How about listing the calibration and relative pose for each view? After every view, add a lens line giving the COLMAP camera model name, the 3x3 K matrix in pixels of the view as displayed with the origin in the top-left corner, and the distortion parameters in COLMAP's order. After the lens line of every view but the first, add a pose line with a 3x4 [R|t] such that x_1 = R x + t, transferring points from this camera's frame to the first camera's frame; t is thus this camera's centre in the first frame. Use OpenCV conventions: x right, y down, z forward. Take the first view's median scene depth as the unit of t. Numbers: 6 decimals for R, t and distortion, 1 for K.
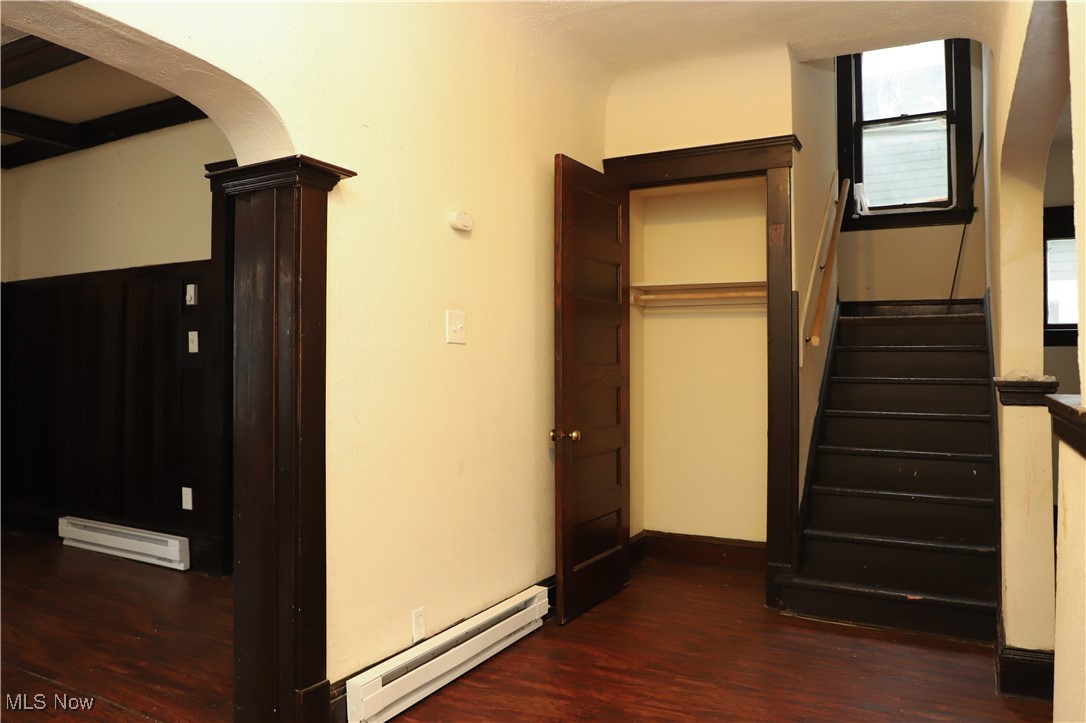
lens RADIAL K [[765.4, 0, 540.5], [0, 765.4, 358.3], [0, 0, 1]] dist [-0.065234, 0.019321]
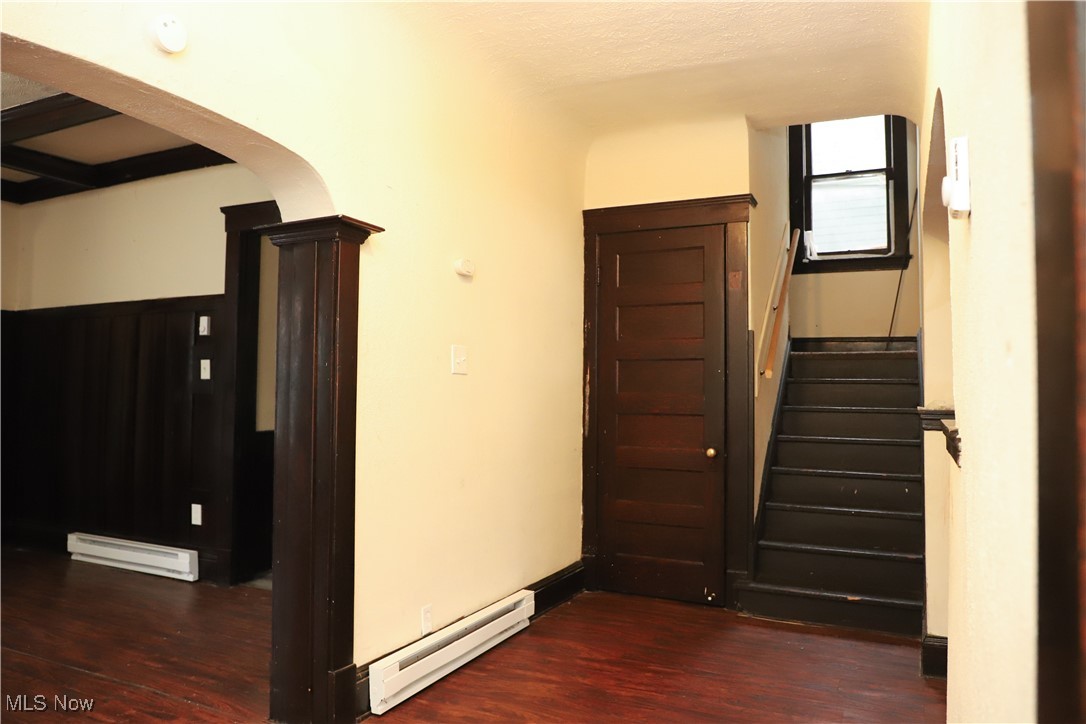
lens RADIAL K [[765.4, 0, 544.1], [0, 765.4, 366.7], [0, 0, 1]] dist [-0.065234, 0.019321]
pose [[0.998307, 0.009699, 0.057351, -0.043000], [-0.008194, 0.999618, -0.026413, -0.001267], [-0.057586, 0.025898, 0.998005, -0.130713]]
